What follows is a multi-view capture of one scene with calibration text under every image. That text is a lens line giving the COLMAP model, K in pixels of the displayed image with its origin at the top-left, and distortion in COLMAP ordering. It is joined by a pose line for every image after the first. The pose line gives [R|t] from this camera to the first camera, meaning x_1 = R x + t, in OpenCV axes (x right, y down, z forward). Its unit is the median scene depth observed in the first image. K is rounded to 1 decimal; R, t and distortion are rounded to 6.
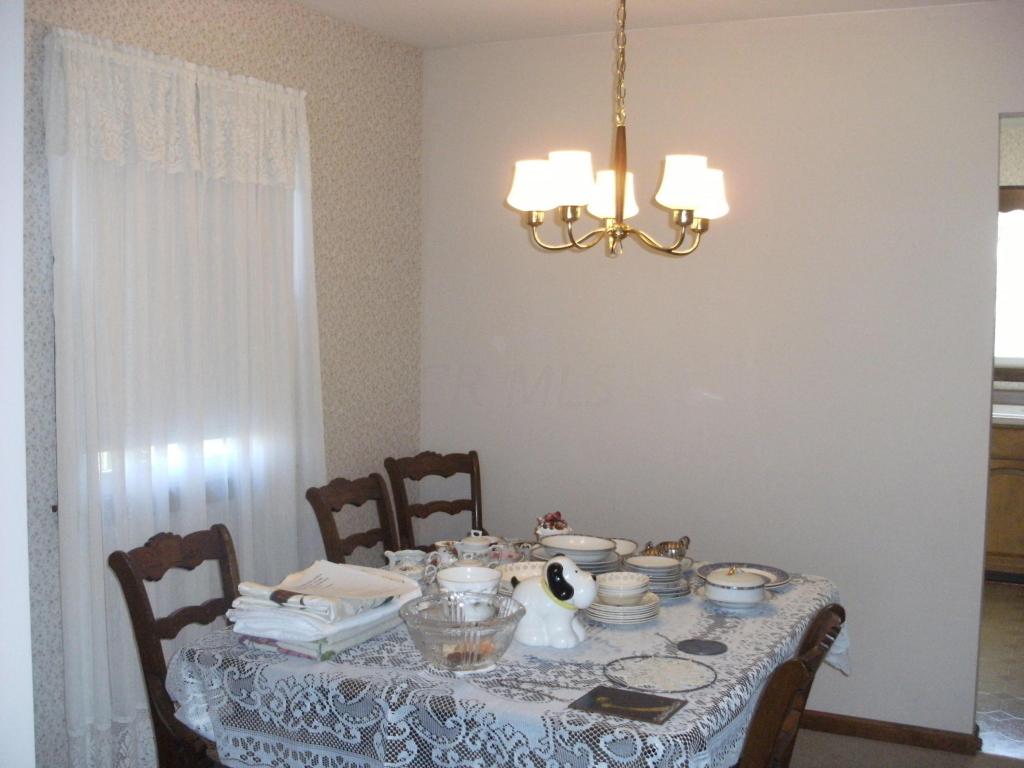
lens RADIAL K [[1142.8, 0, 511.5], [0, 1142.8, 386.9], [0, 0, 1]] dist [-0.086629, 0.000000]
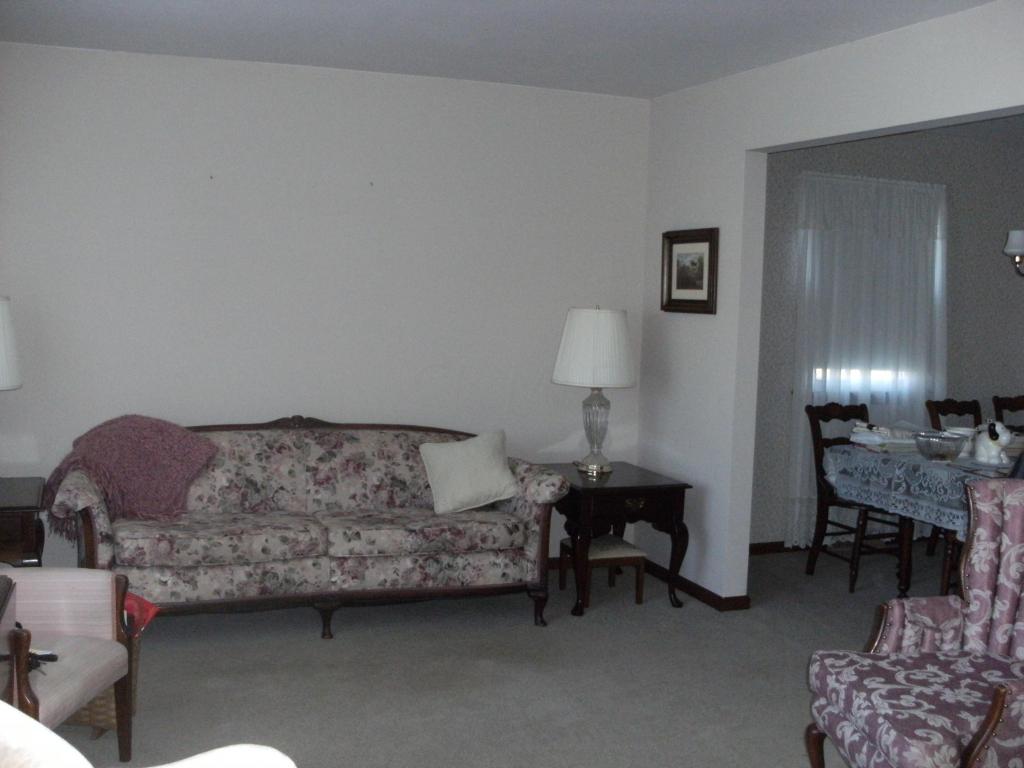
lens RADIAL K [[1142.8, 0, 511.2], [0, 1142.8, 384.2], [0, 0, 1]] dist [-0.086629, 0.000000]
pose [[0.744875, 0.068204, -0.663709, 0.735804], [-0.070761, 0.997227, 0.023062, 0.093756], [0.663441, 0.029786, 0.747636, -1.140383]]
